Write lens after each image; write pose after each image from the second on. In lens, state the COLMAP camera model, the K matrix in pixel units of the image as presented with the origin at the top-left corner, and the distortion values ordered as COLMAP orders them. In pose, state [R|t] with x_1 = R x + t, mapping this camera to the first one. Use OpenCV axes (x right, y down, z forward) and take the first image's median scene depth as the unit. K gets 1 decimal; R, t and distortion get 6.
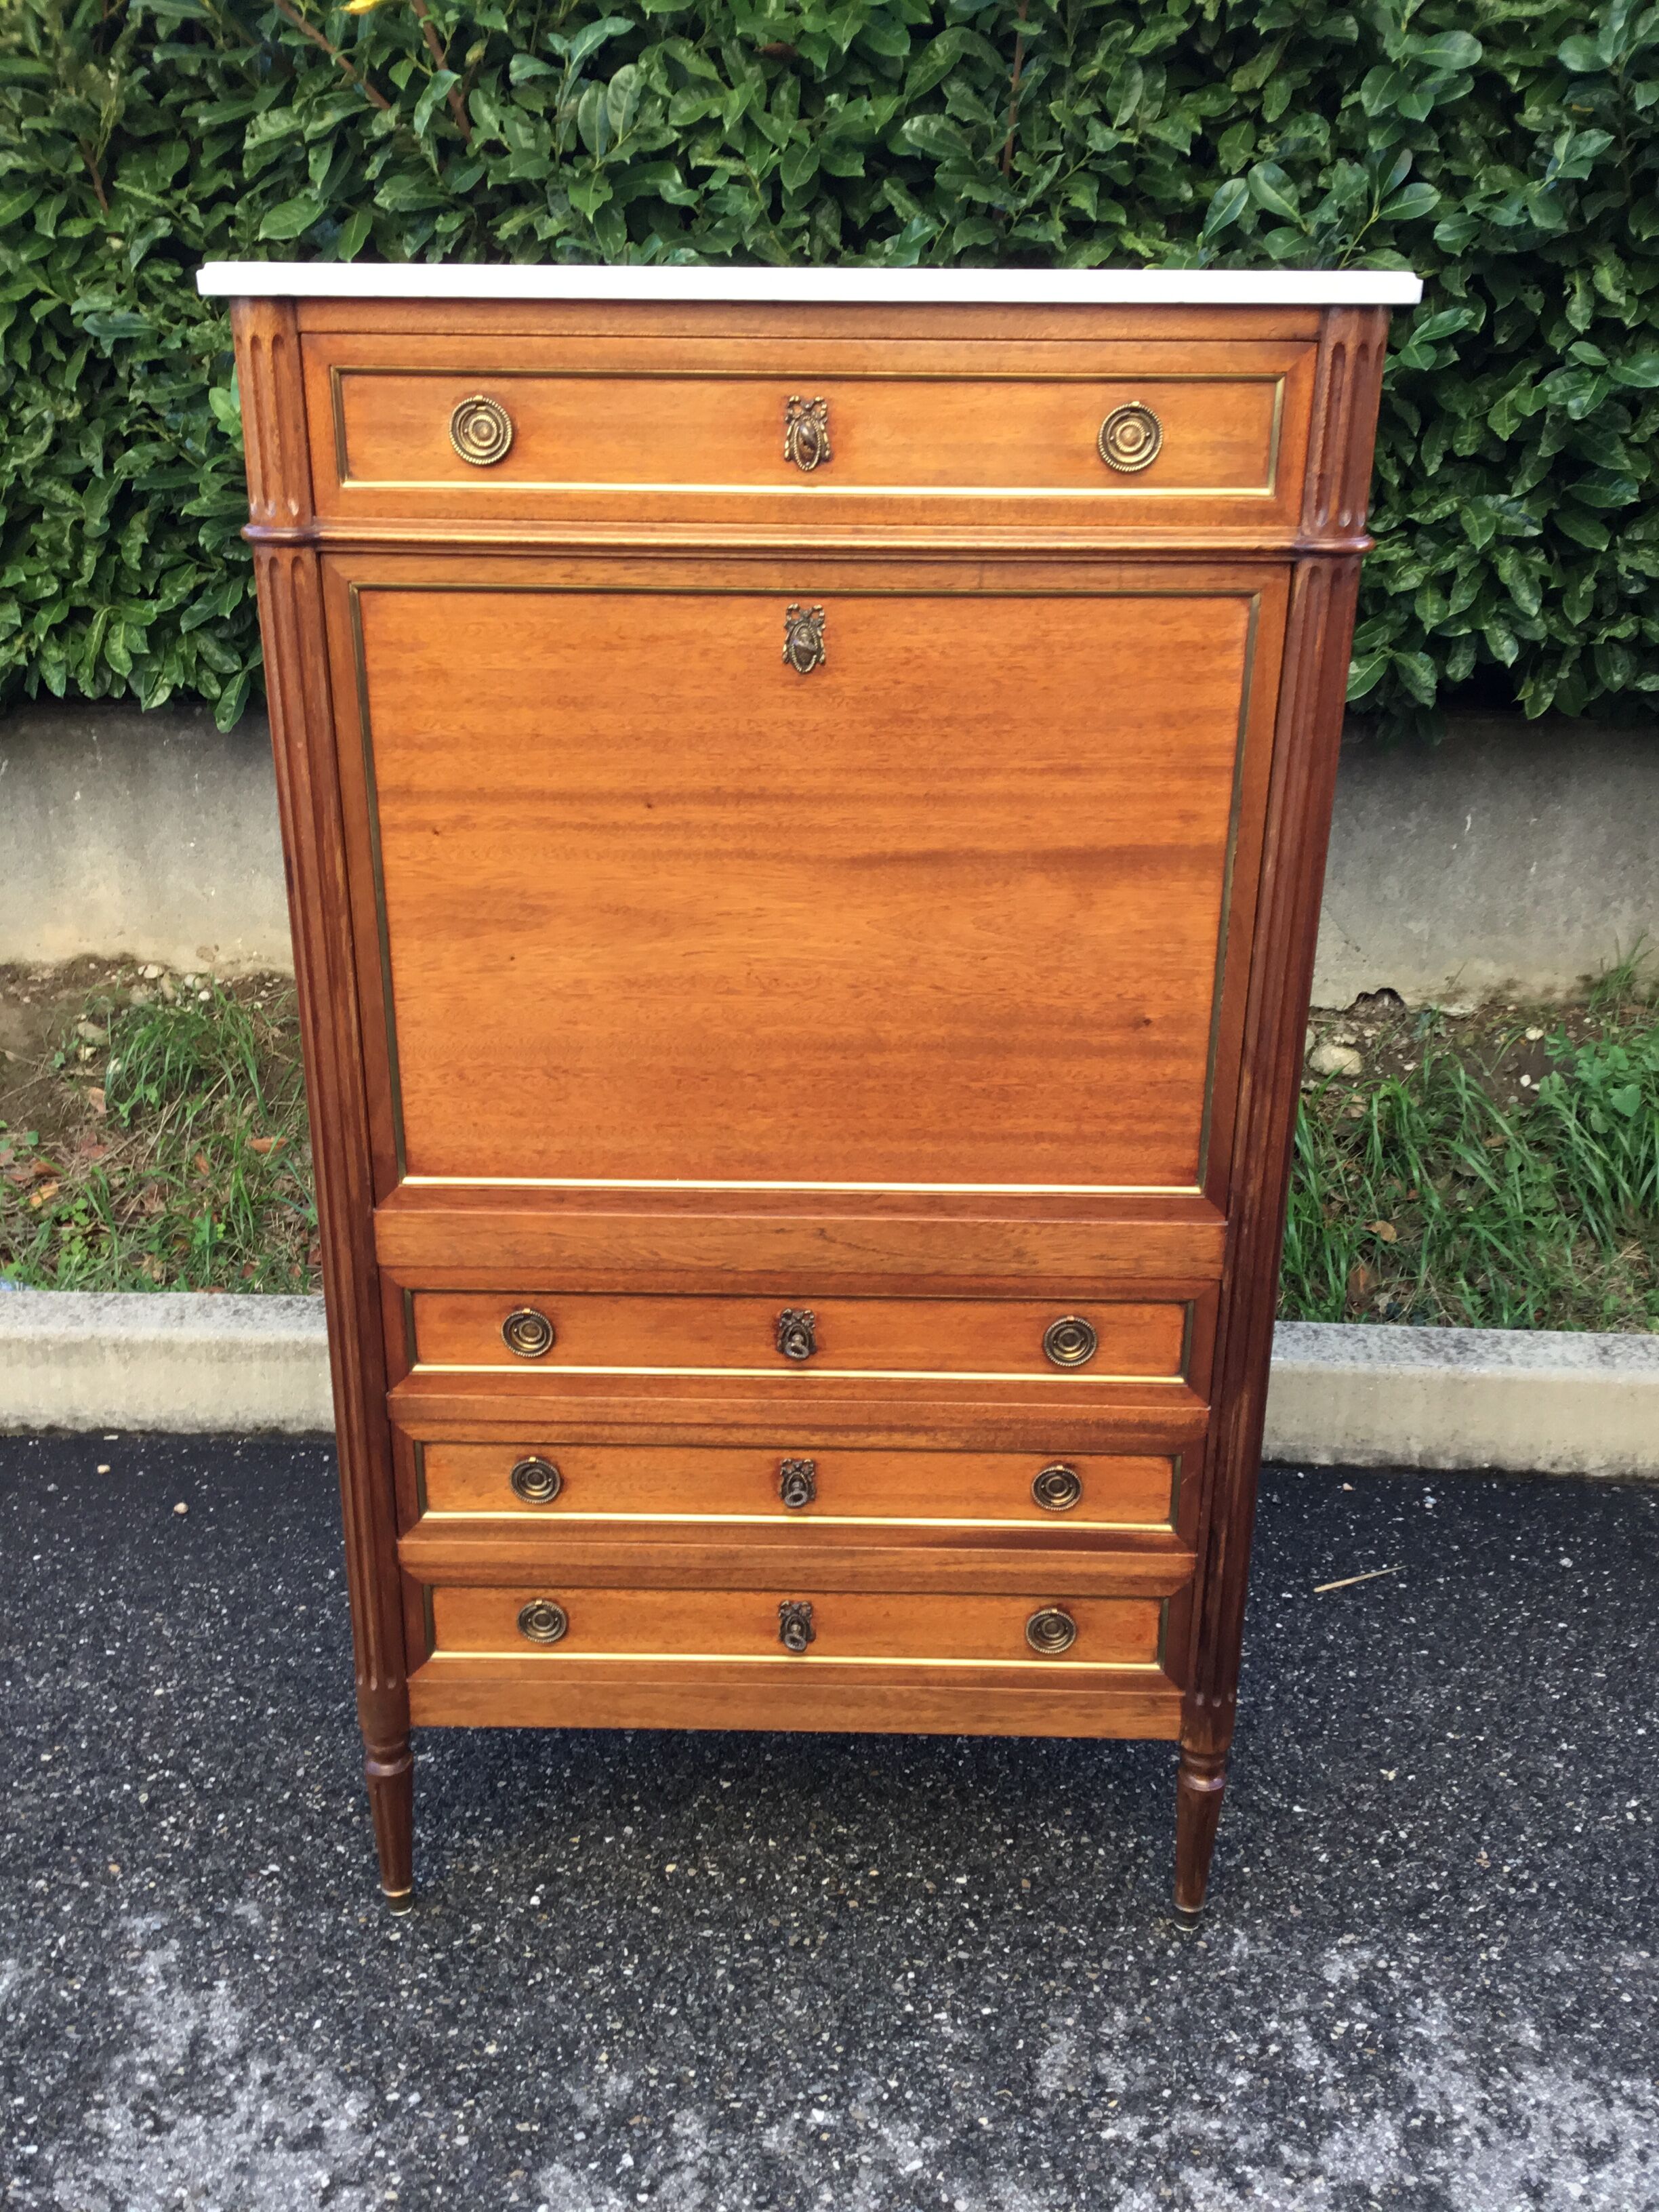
lens RADIAL K [[2001.5, 0, 829.5], [0, 2001.5, 1106.0], [0, 0, 1]] dist [0.077632, -0.137874]
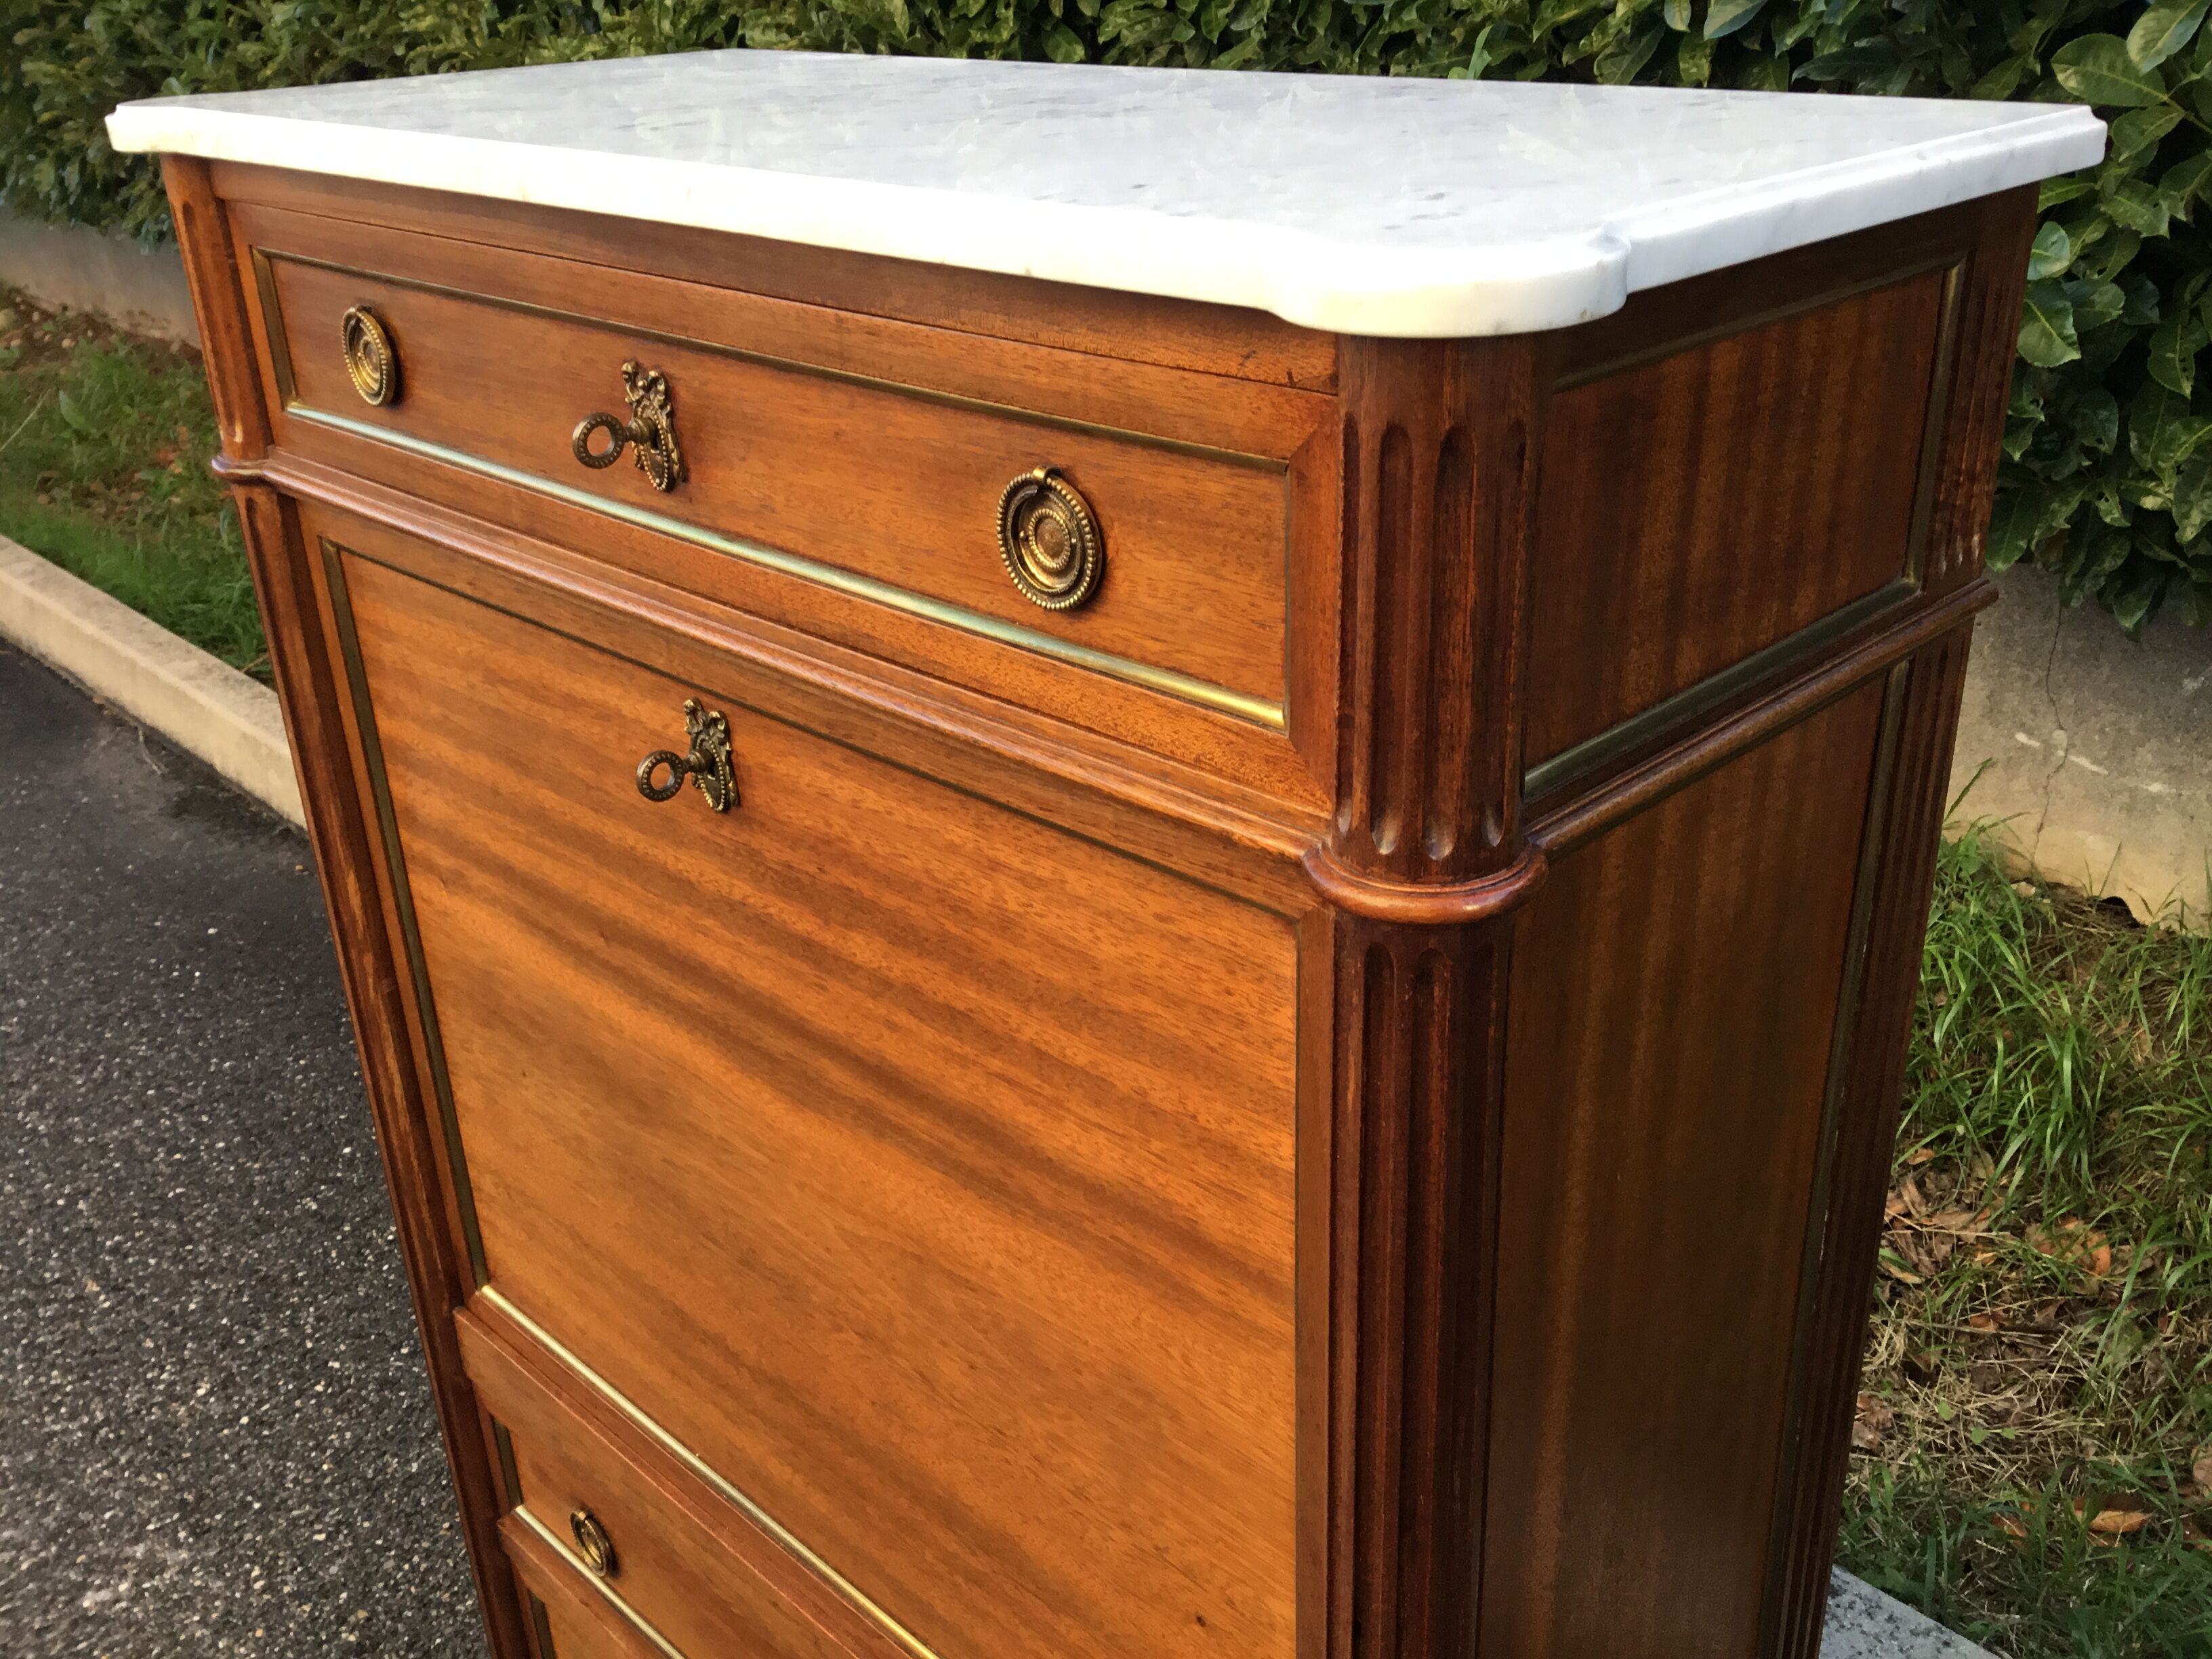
lens RADIAL K [[2004.3, 0, 1117.2], [0, 2004.3, 800.5], [0, 0, 1]] dist [0.081973, -0.172548]
pose [[0.723778, 0.249808, -0.643228, 0.336317], [-0.213737, 0.967485, 0.135236, -0.248307], [0.656096, 0.039601, 0.753638, 0.498270]]
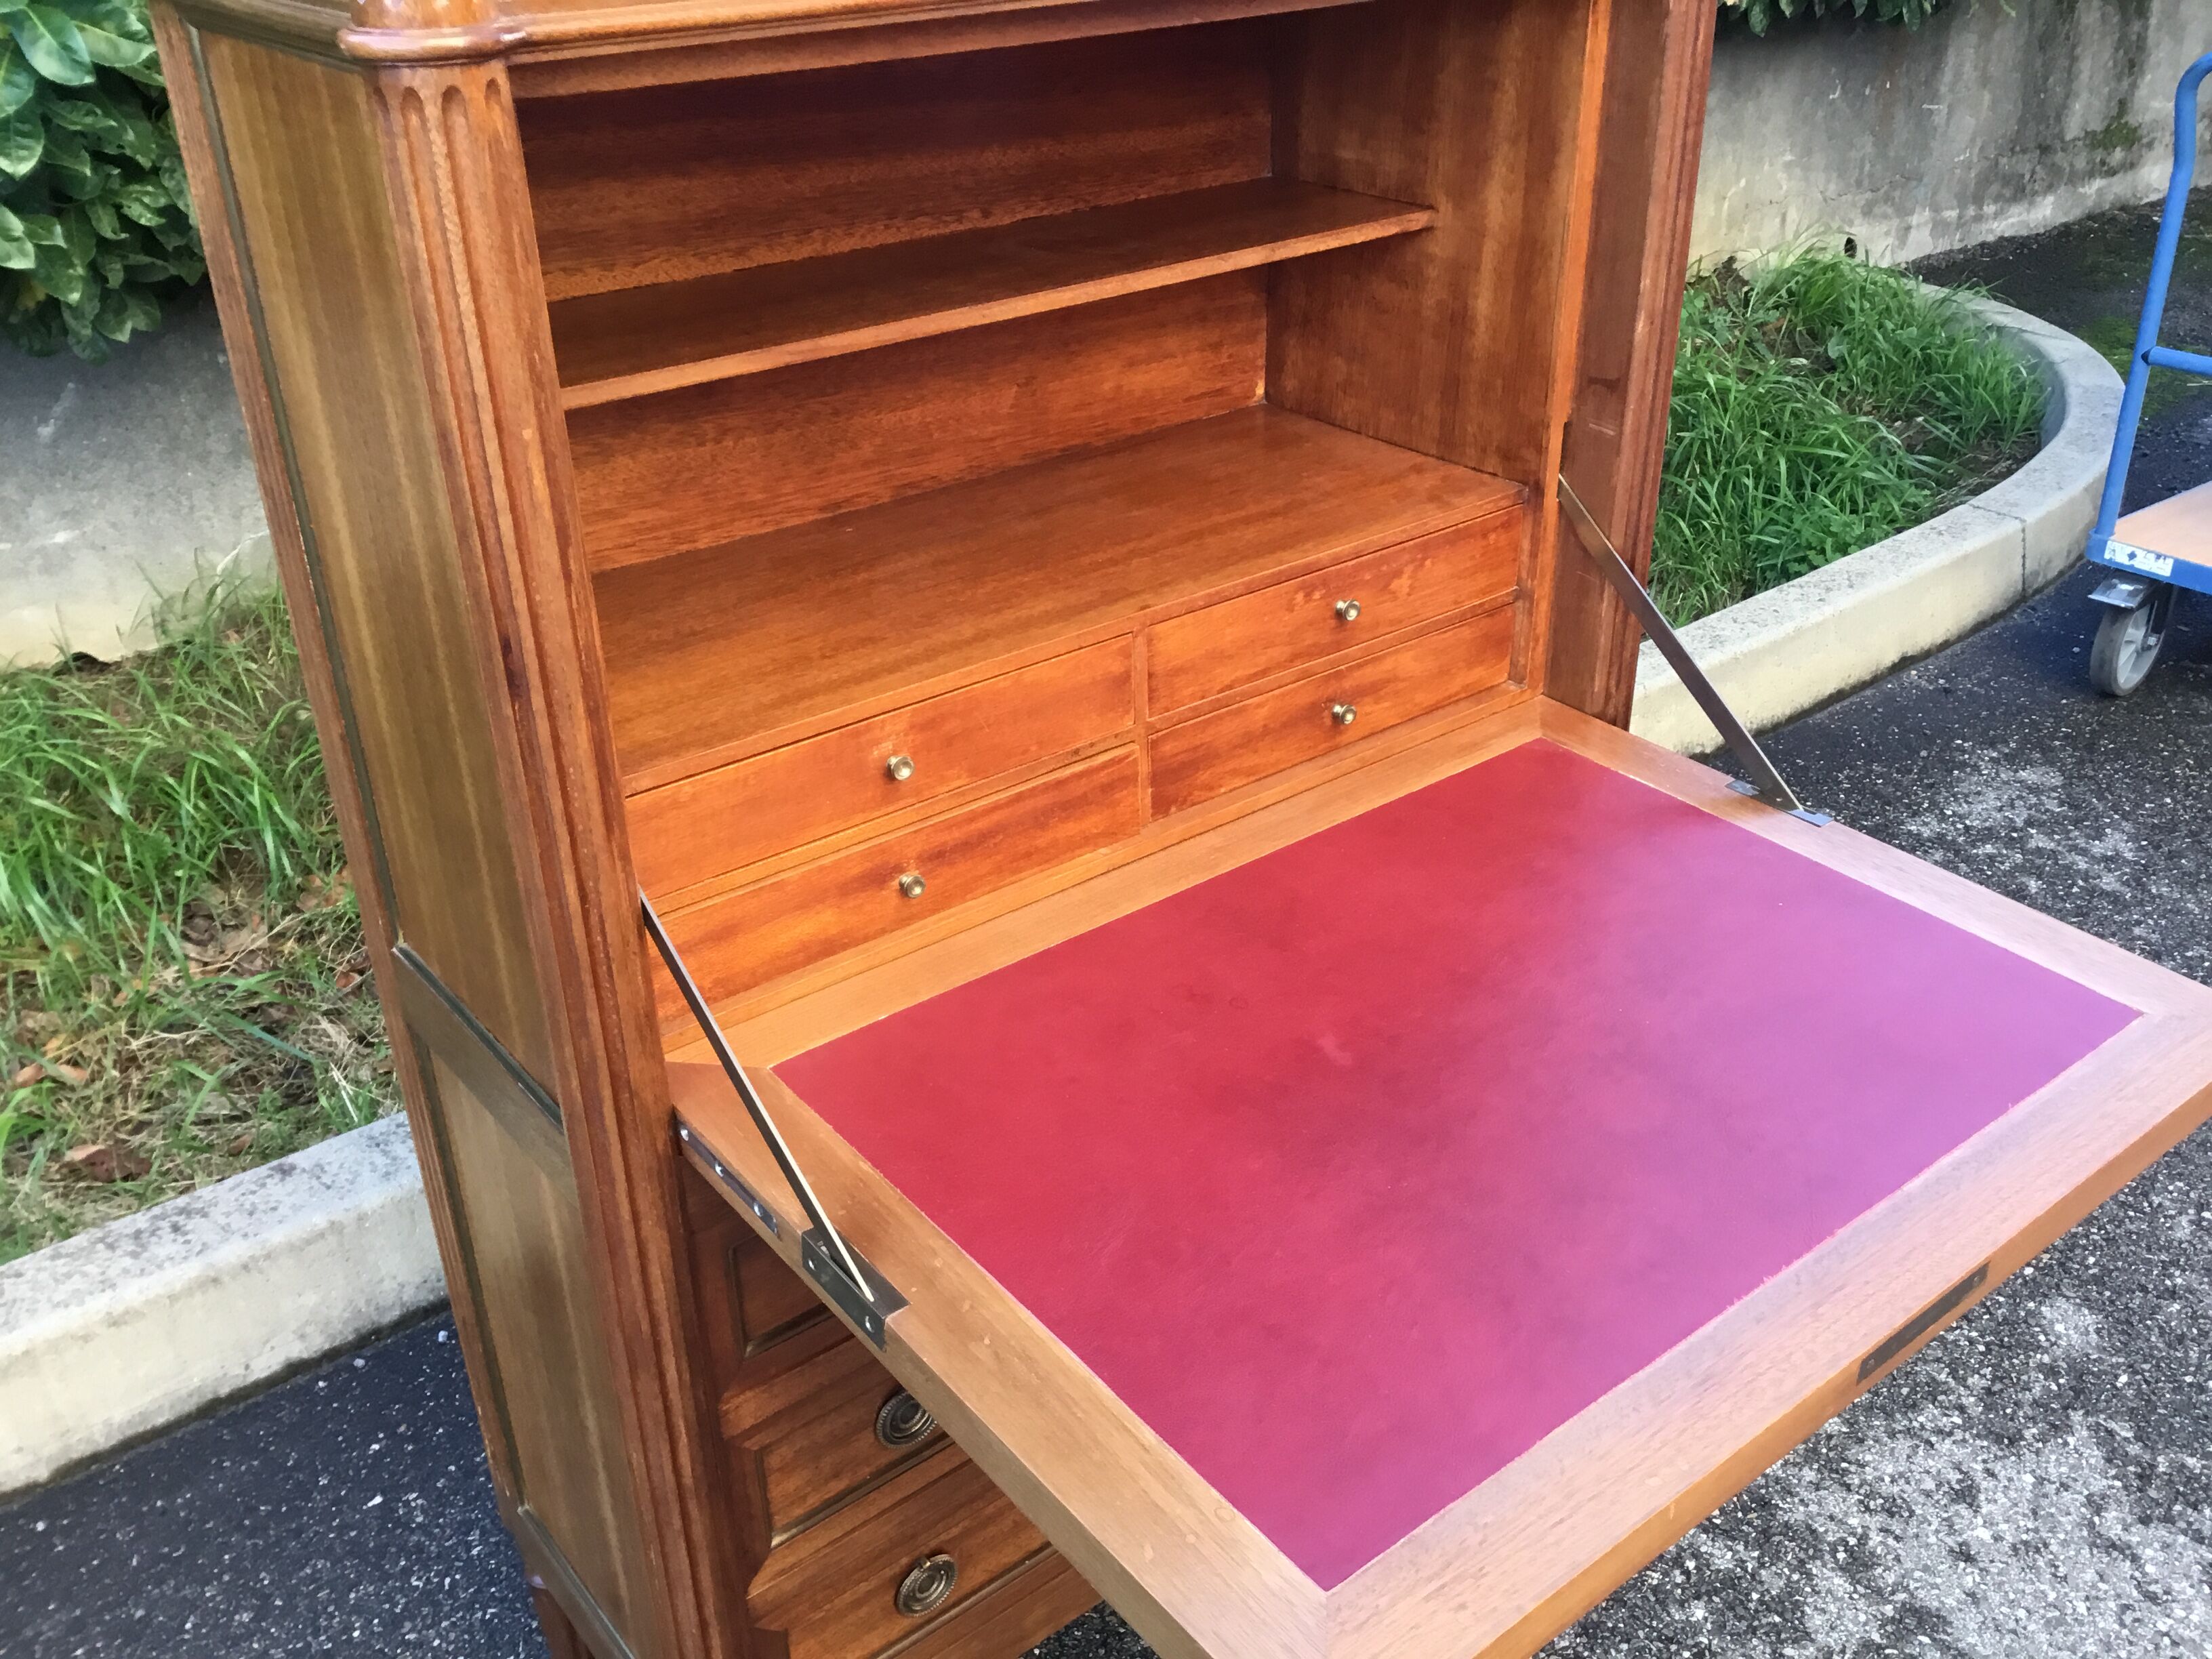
lens RADIAL K [[2022.6, 0, 1138.3], [0, 2022.6, 835.8], [0, 0, 1]] dist [-0.005747, -0.014255]
pose [[0.765915, -0.325530, 0.554440, -0.368643], [0.251908, 0.945342, 0.207051, -0.114889], [-0.591537, -0.018915, 0.806056, 0.361779]]
